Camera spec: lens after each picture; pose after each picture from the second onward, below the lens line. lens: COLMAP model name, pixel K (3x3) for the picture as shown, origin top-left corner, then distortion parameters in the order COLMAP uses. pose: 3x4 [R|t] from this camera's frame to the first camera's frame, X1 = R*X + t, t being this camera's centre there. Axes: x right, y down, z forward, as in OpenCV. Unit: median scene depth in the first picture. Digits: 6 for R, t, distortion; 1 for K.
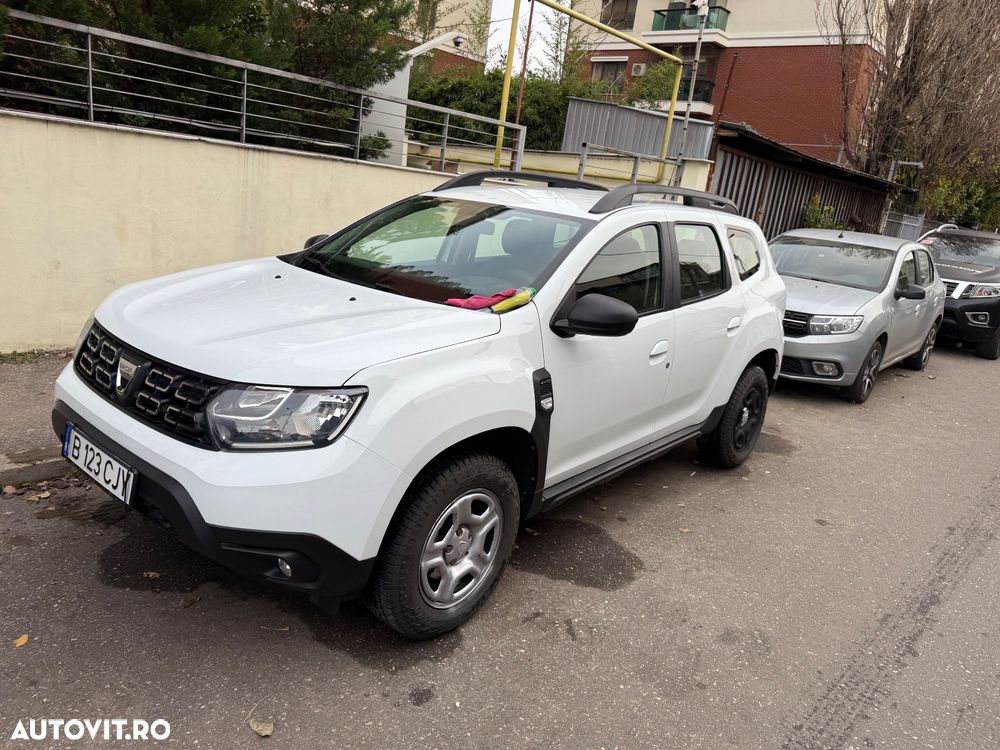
lens RADIAL K [[709.8, 0, 507.5], [0, 709.8, 378.1], [0, 0, 1]] dist [-0.003614, 0.001071]
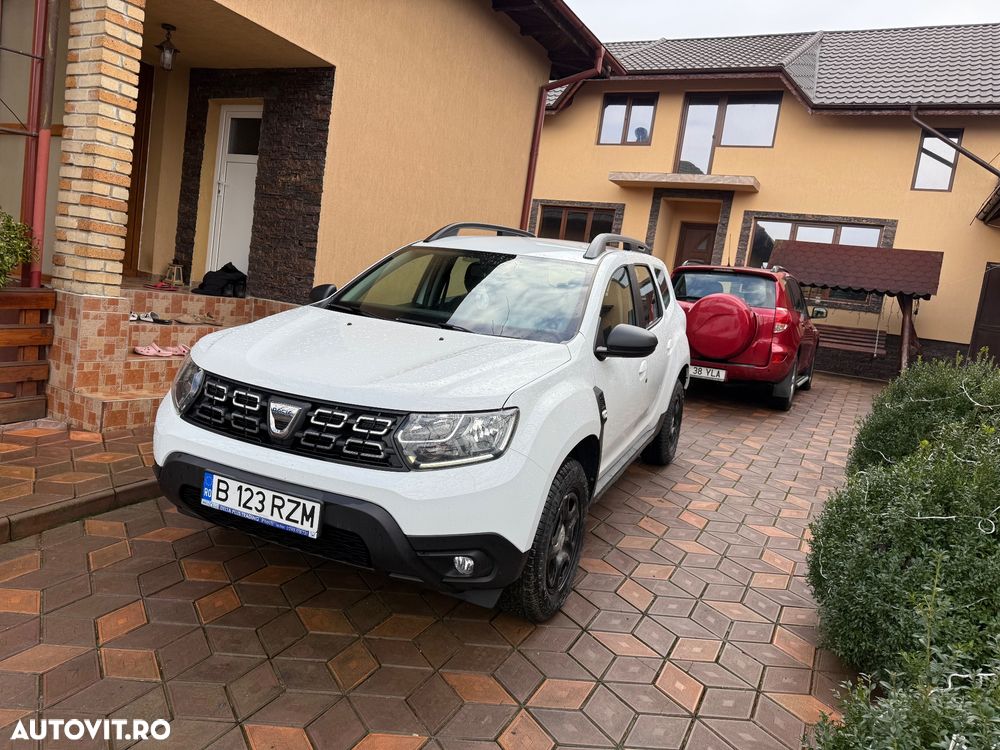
lens RADIAL K [[709.8, 0, 493.7], [0, 709.8, 378.4], [0, 0, 1]] dist [-0.003614, 0.001071]
pose [[0.959616, -0.070913, 0.272227, -0.515187], [0.085036, 0.995558, -0.040421, 0.007819], [-0.268151, 0.061938, 0.961384, -0.148664]]
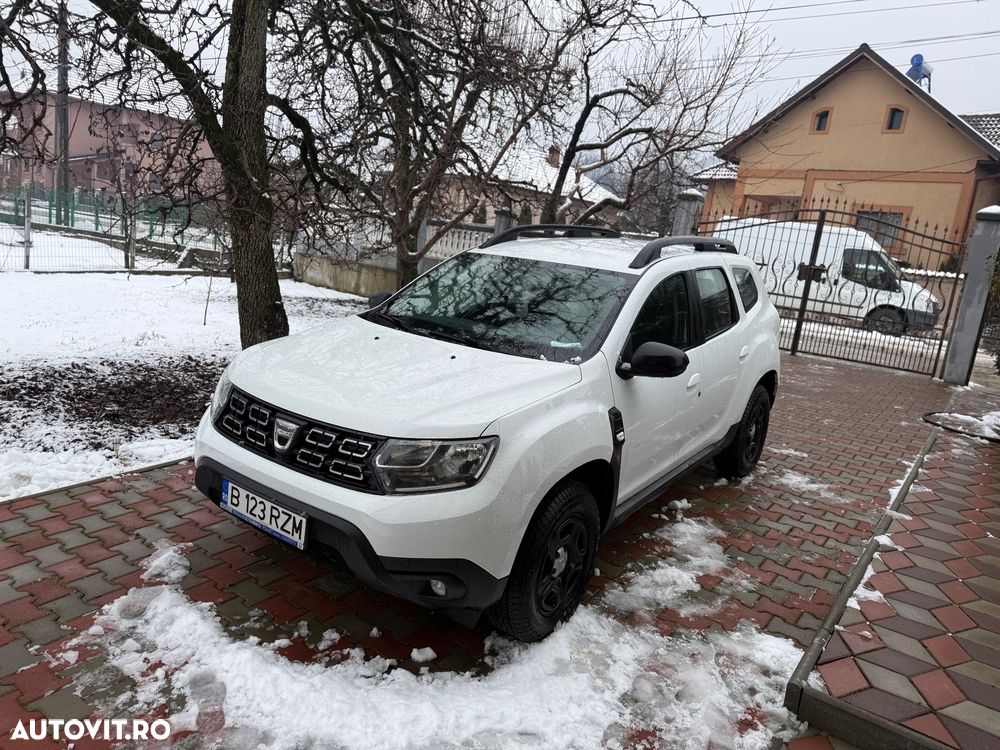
lens RADIAL K [[709.8, 0, 498.2], [0, 709.8, 376.5], [0, 0, 1]] dist [-0.003614, 0.001071]
pose [[0.997447, -0.047964, 0.052907, -0.235182], [0.048813, 0.998697, -0.014875, -0.065261], [-0.052124, 0.017419, 0.998489, -0.208434]]
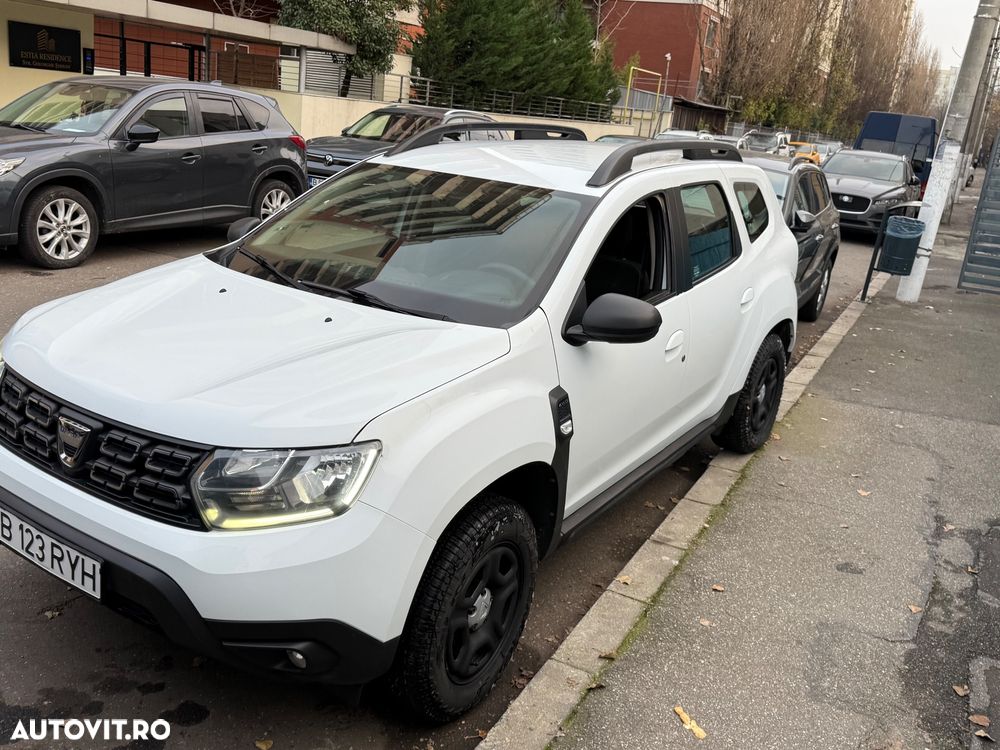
lens RADIAL K [[883.6, 0, 499.6], [0, 883.6, 367.2], [0, 0, 1]] dist [0.035267, -0.045101]
pose [[0.993974, -0.059303, 0.092188, -0.134376], [0.054064, 0.996832, 0.058334, -0.117958], [-0.095355, -0.052998, 0.994032, -0.059429]]
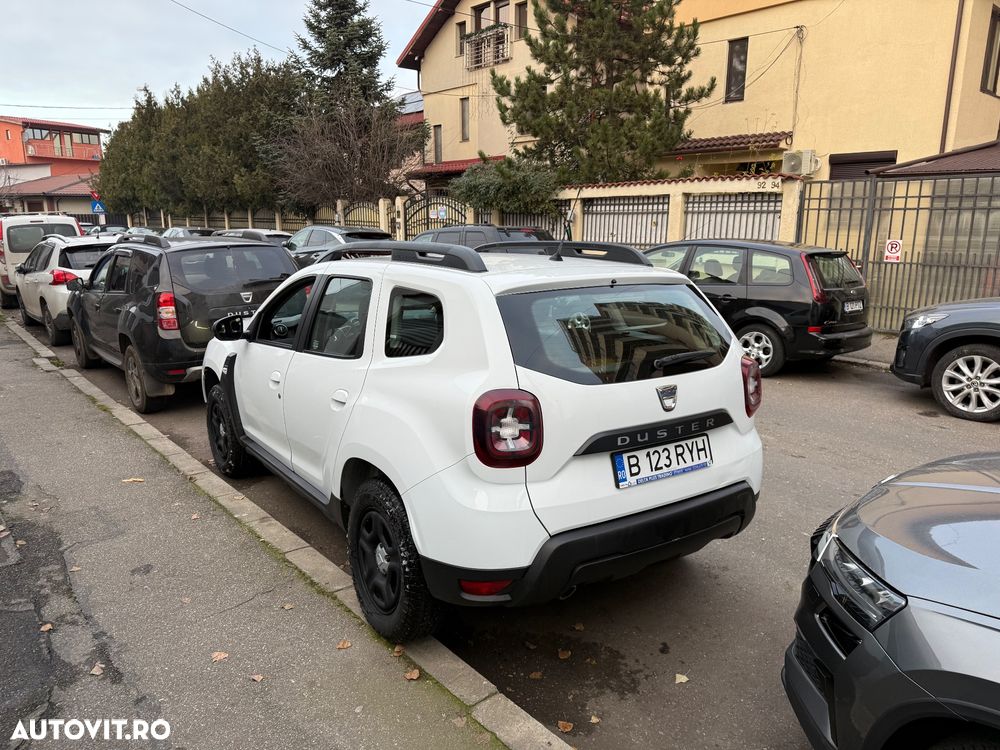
lens RADIAL K [[709.8, 0, 498.5], [0, 709.8, 373.9], [0, 0, 1]] dist [-0.003614, 0.001071]
pose [[-0.265679, 0.073183, -0.961280, 1.386845], [-0.273856, 0.950310, 0.148037, -0.389757], [0.924347, 0.302582, -0.232436, 1.811214]]
